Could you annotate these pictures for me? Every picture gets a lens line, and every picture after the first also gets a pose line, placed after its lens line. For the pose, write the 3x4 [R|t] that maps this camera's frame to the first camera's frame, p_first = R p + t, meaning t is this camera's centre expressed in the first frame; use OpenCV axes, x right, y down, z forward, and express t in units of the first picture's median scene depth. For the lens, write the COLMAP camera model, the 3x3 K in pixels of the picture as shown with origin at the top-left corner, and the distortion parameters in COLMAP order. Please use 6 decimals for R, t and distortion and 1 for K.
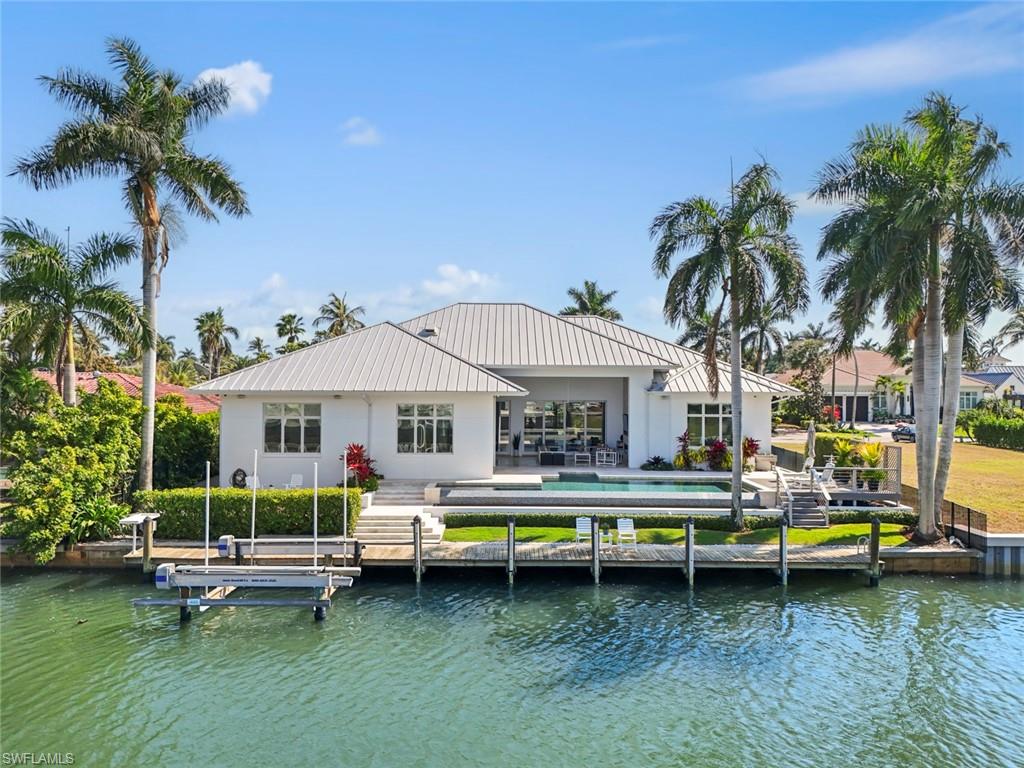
lens RADIAL K [[791.9, 0, 512.0], [0, 791.9, 383.7], [0, 0, 1]] dist [0.061531, -0.004841]
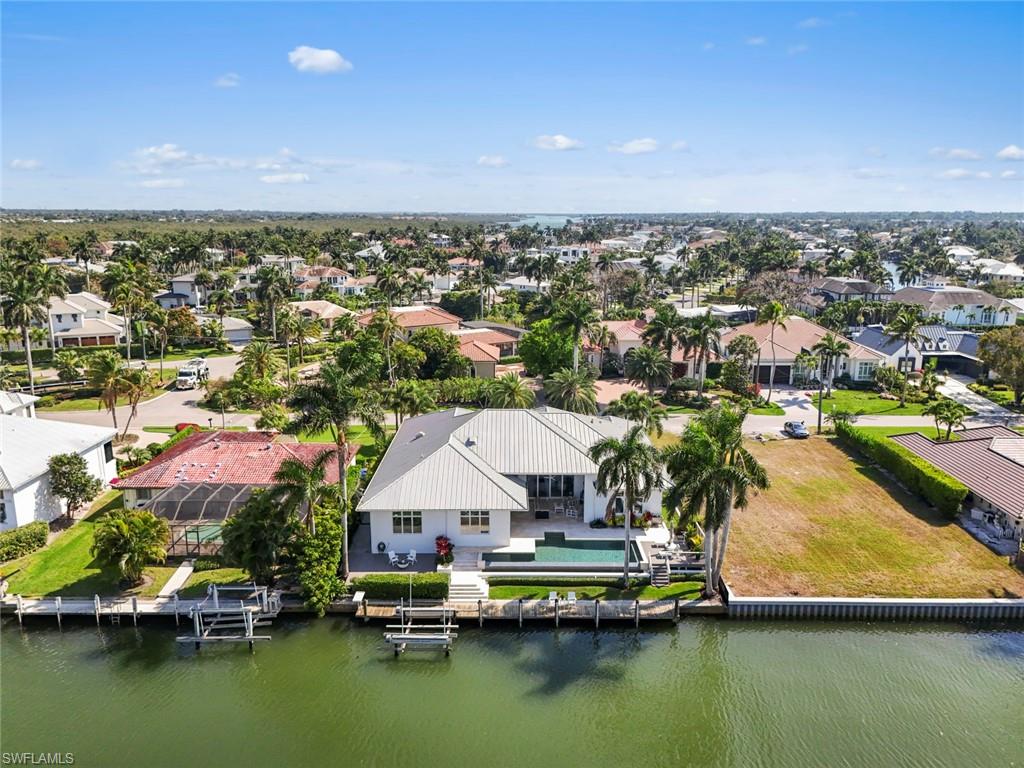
lens RADIAL K [[791.9, 0, 511.5], [0, 791.9, 383.4], [0, 0, 1]] dist [0.061531, -0.004841]
pose [[0.999981, -0.003233, -0.005210, -0.011257], [0.004245, 0.978165, 0.207787, -0.785198], [0.004425, -0.207805, 0.978160, -0.960163]]
